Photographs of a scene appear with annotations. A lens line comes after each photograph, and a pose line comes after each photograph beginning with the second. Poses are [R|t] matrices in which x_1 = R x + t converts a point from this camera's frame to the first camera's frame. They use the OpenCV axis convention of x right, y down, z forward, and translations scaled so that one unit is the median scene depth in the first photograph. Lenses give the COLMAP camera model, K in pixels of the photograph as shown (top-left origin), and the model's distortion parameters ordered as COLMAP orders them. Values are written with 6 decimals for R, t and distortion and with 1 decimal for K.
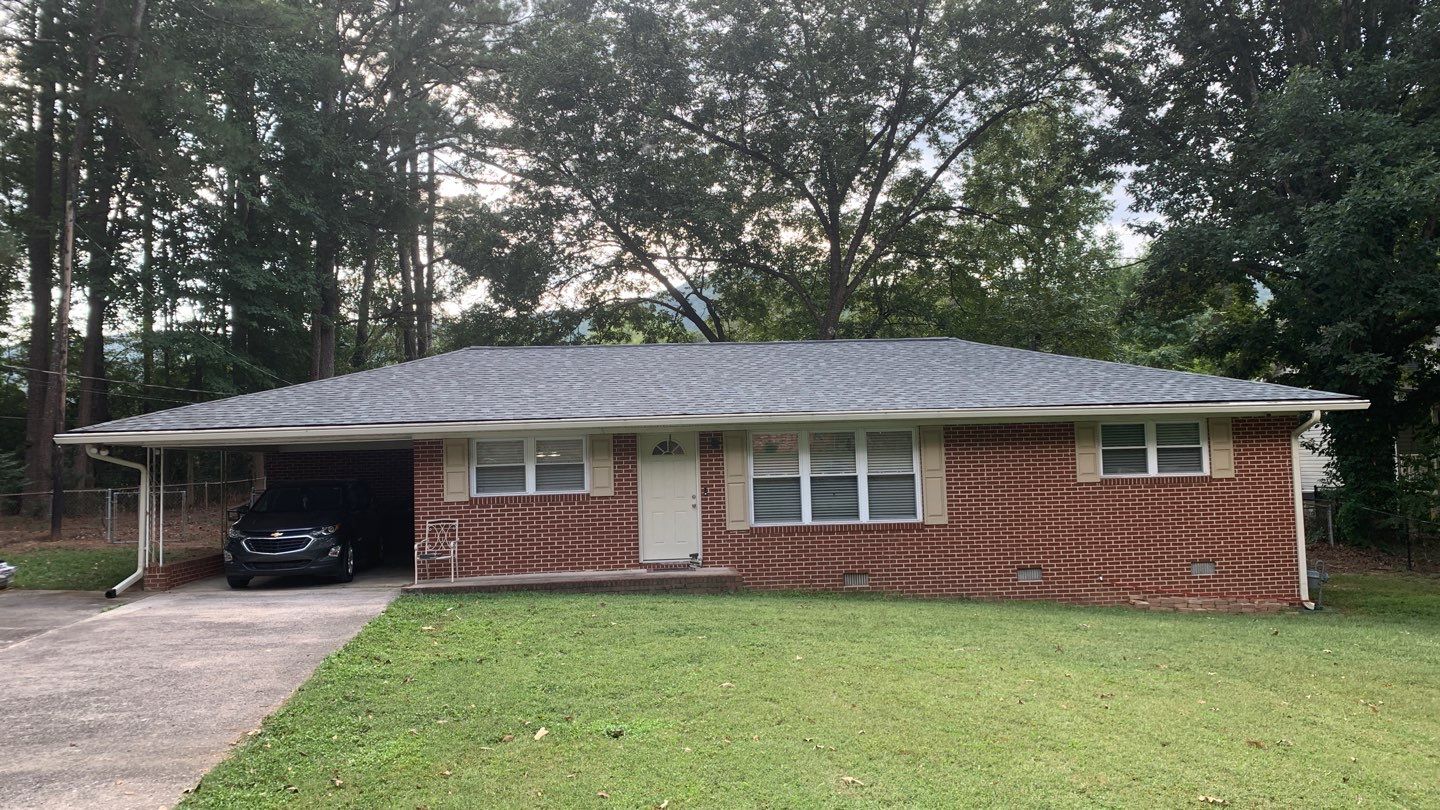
lens RADIAL K [[1197.8, 0, 720.0], [0, 1197.8, 405.0], [0, 0, 1]] dist [0.200430, -0.423676]
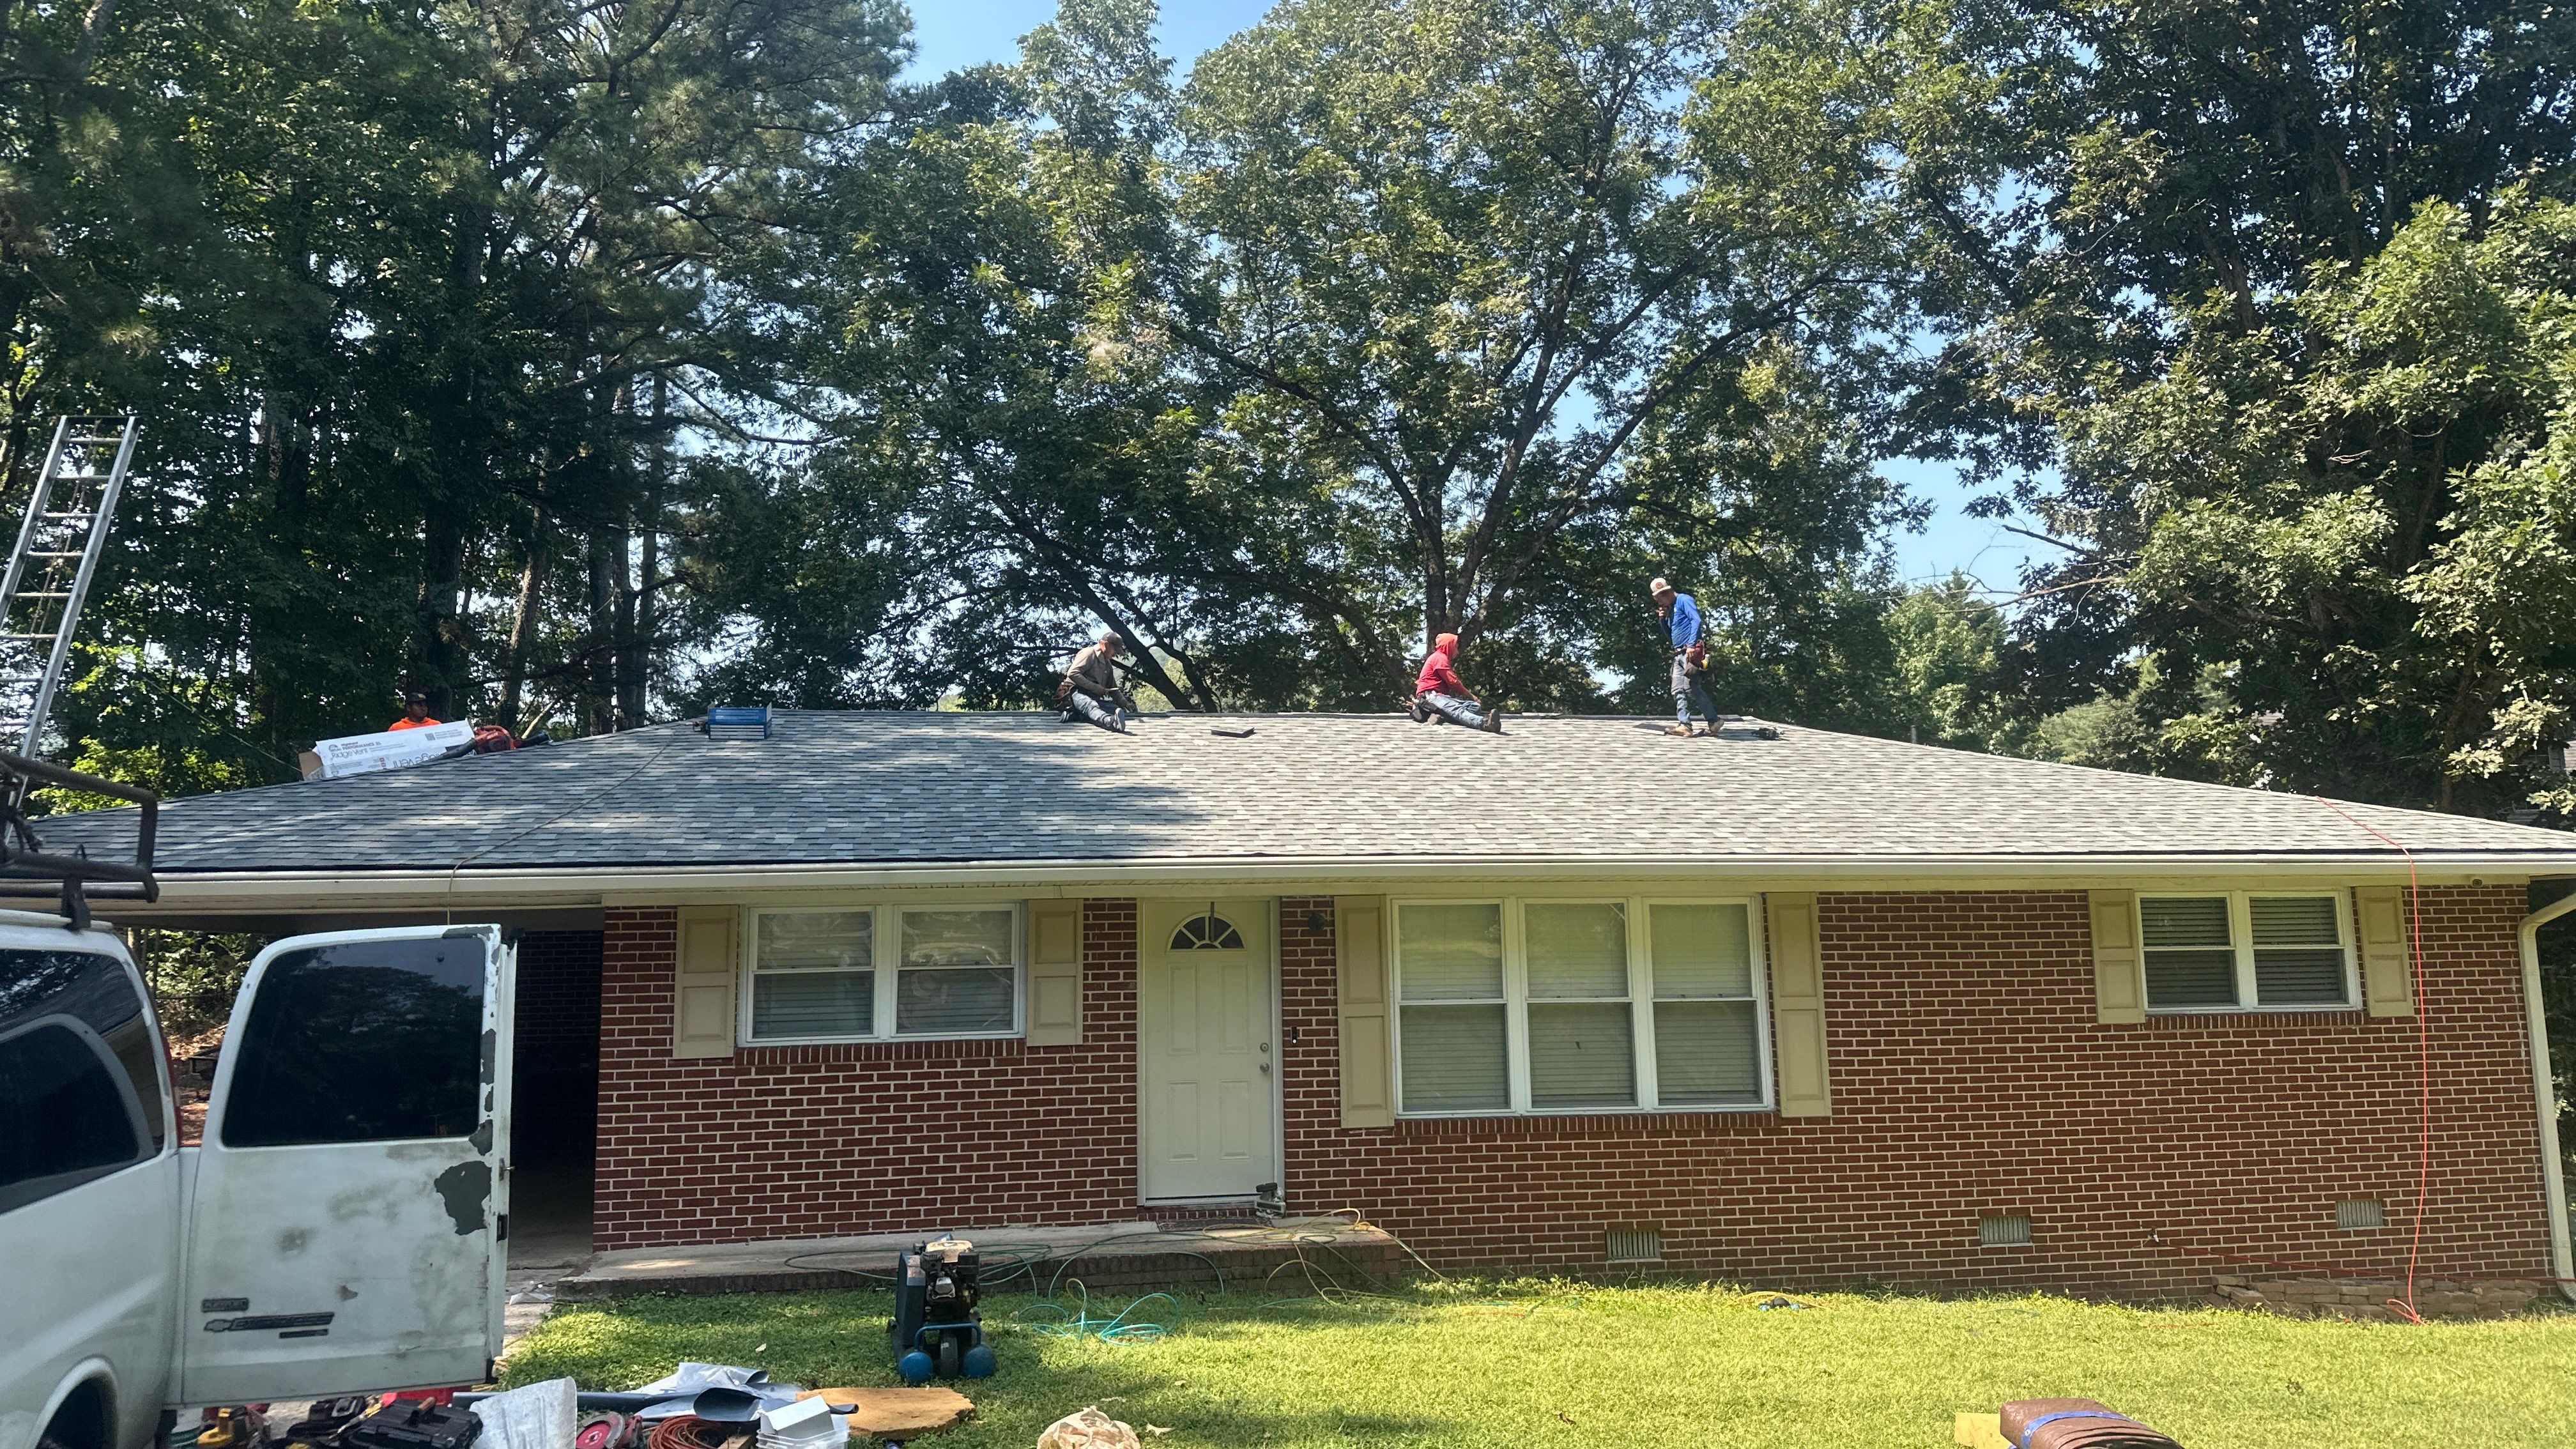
lens RADIAL K [[1859.6, 0, 1295.4], [0, 1859.6, 700.0], [0, 0, 1]] dist [0.142979, -0.185377]
pose [[0.994307, 0.026661, 0.103162, -0.082504], [-0.017069, 0.995541, -0.092771, 0.013405], [-0.105175, 0.090482, 0.990329, 0.311229]]
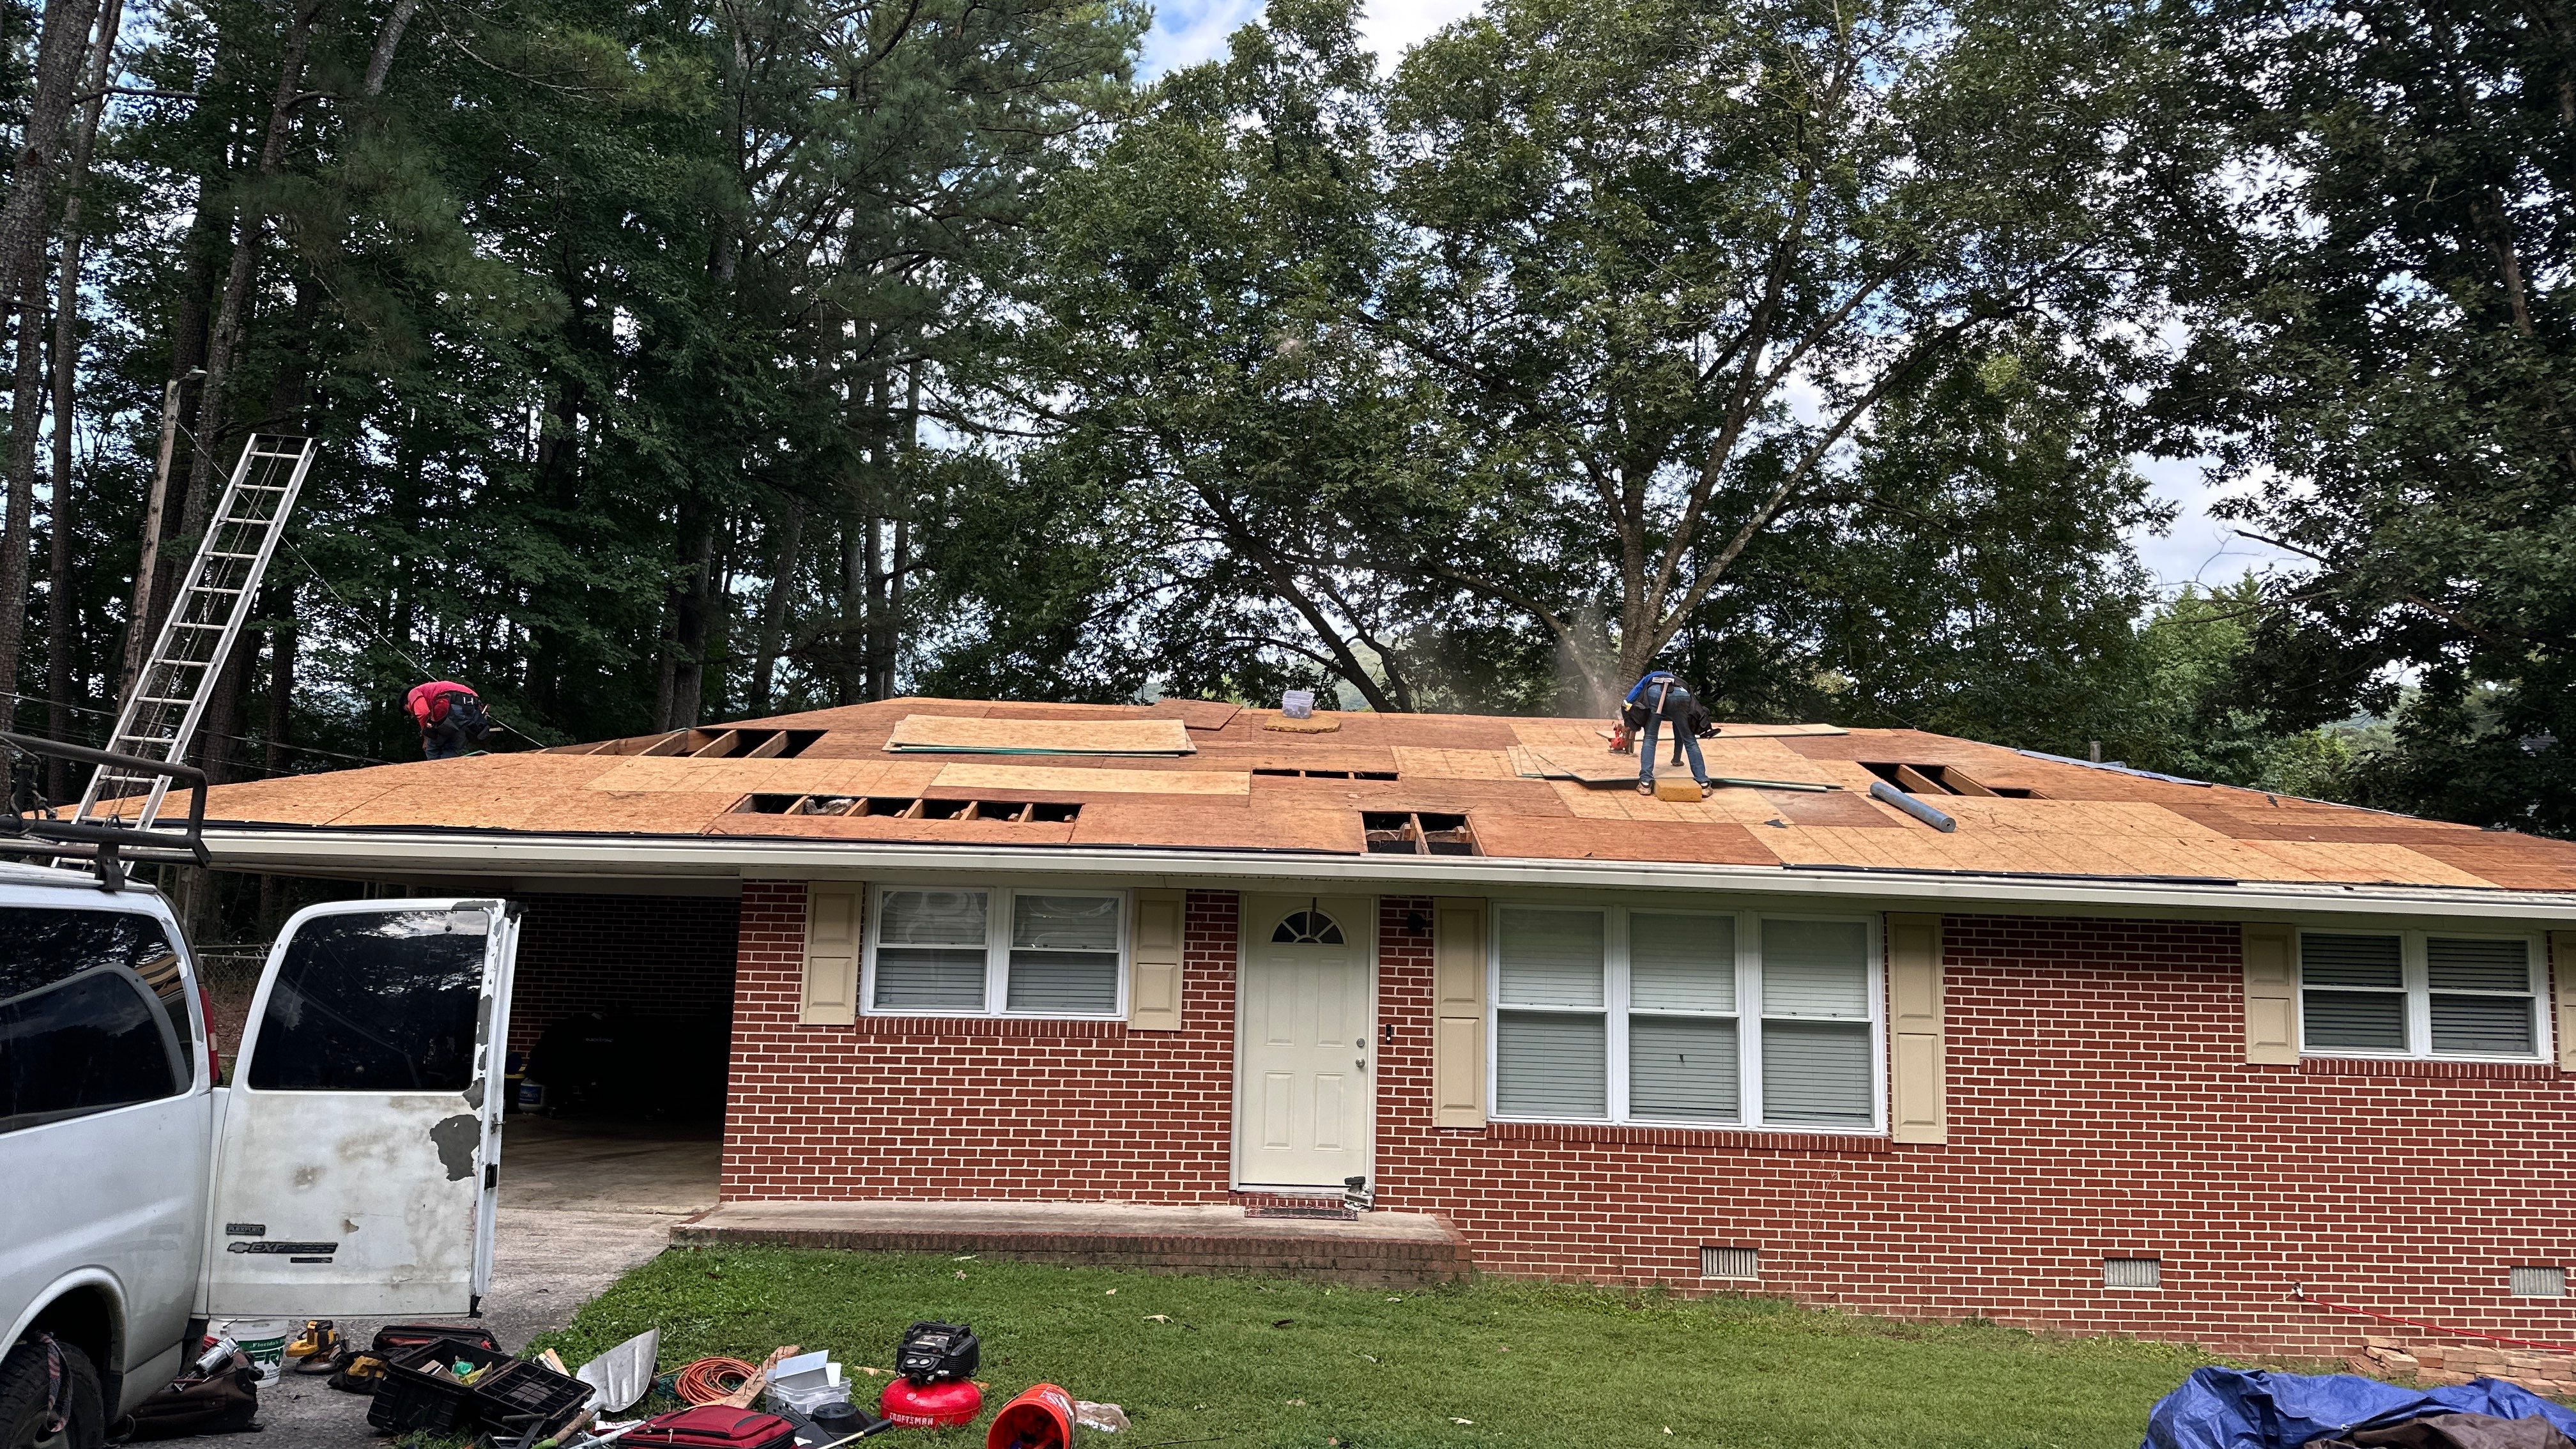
lens RADIAL K [[1856.2, 0, 1305.4], [0, 1856.2, 718.5], [0, 0, 1]] dist [0.151370, -0.236474]
pose [[0.997896, 0.051877, -0.038889, -0.021362], [-0.054537, 0.996001, -0.070771, 0.007082], [0.035062, 0.072743, 0.996734, 0.302437]]
